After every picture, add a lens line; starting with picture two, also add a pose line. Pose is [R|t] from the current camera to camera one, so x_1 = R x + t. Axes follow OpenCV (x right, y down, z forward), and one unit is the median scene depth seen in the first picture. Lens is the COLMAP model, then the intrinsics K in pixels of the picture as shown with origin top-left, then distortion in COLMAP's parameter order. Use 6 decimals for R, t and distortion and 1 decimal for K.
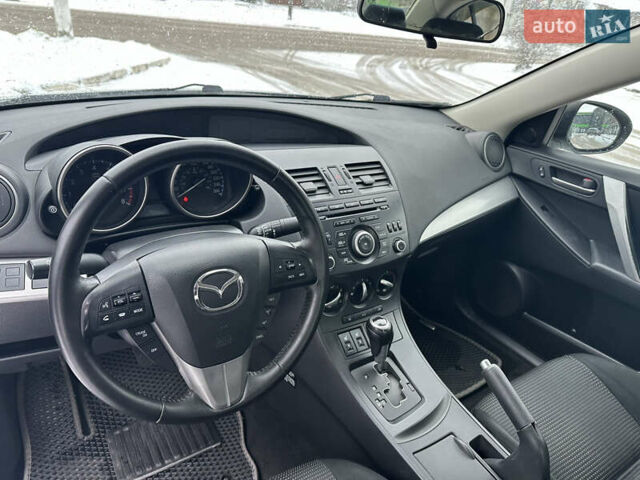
lens RADIAL K [[450.3, 0, 320.0], [0, 450.3, 240.0], [0, 0, 1]] dist [0.030394, -0.023846]
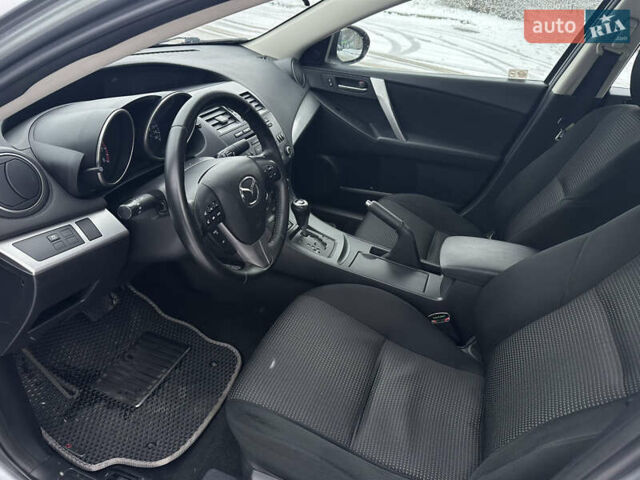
lens RADIAL K [[450.3, 0, 320.0], [0, 450.3, 240.0], [0, 0, 1]] dist [0.030394, -0.023846]
pose [[0.804830, -0.333129, 0.491197, -0.403169], [0.261064, 0.941961, 0.211080, 0.005809], [-0.533005, -0.041650, 0.845086, -0.192619]]
